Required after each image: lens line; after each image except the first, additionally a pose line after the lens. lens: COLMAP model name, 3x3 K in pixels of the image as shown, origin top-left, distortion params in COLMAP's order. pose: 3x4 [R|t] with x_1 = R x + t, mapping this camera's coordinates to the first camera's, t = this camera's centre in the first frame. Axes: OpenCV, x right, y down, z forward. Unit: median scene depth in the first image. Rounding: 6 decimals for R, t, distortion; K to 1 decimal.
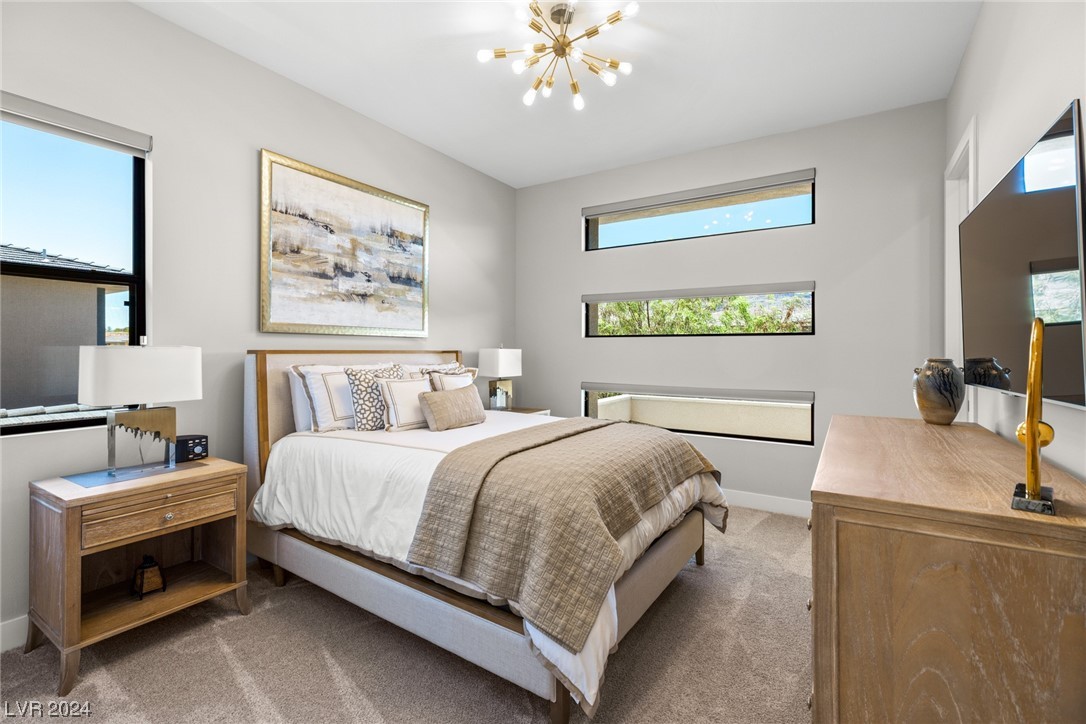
lens RADIAL K [[502.1, 0, 543.0], [0, 502.1, 362.0], [0, 0, 1]] dist [0.001641, 0.000232]
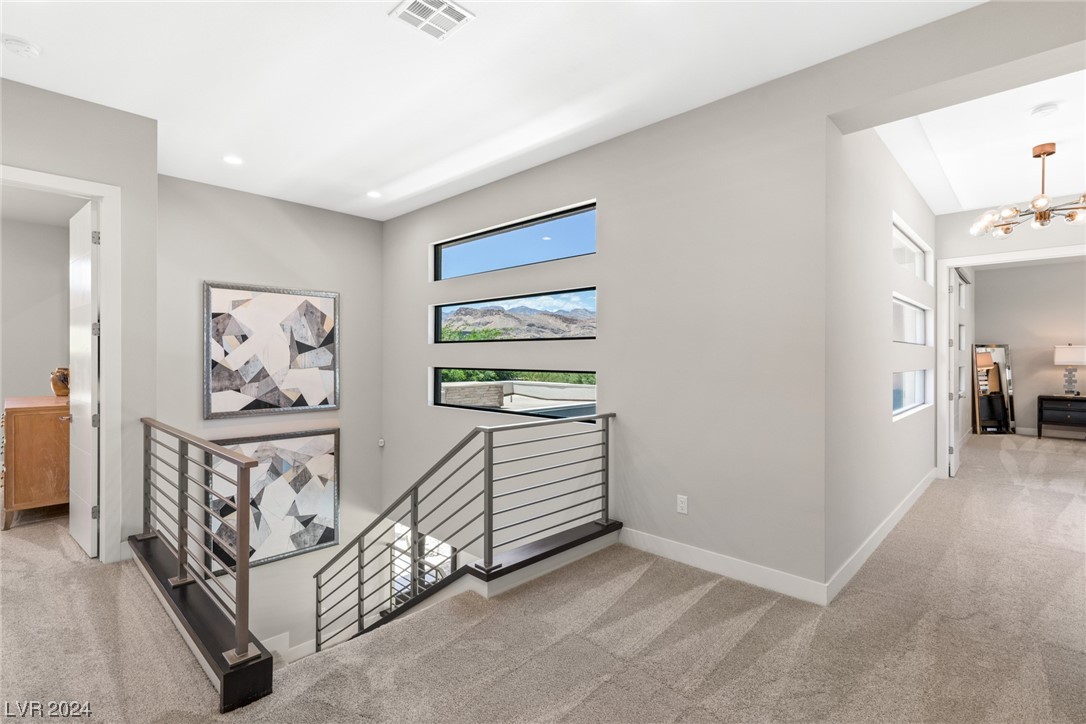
lens RADIAL K [[502.1, 0, 543.0], [0, 502.1, 362.0], [0, 0, 1]] dist [0.001641, 0.000232]
pose [[0.200087, 0.001708, 0.979777, -2.176473], [0.003789, 0.999990, -0.002517, -0.041465], [-0.979771, 0.004216, 0.200078, -3.412721]]
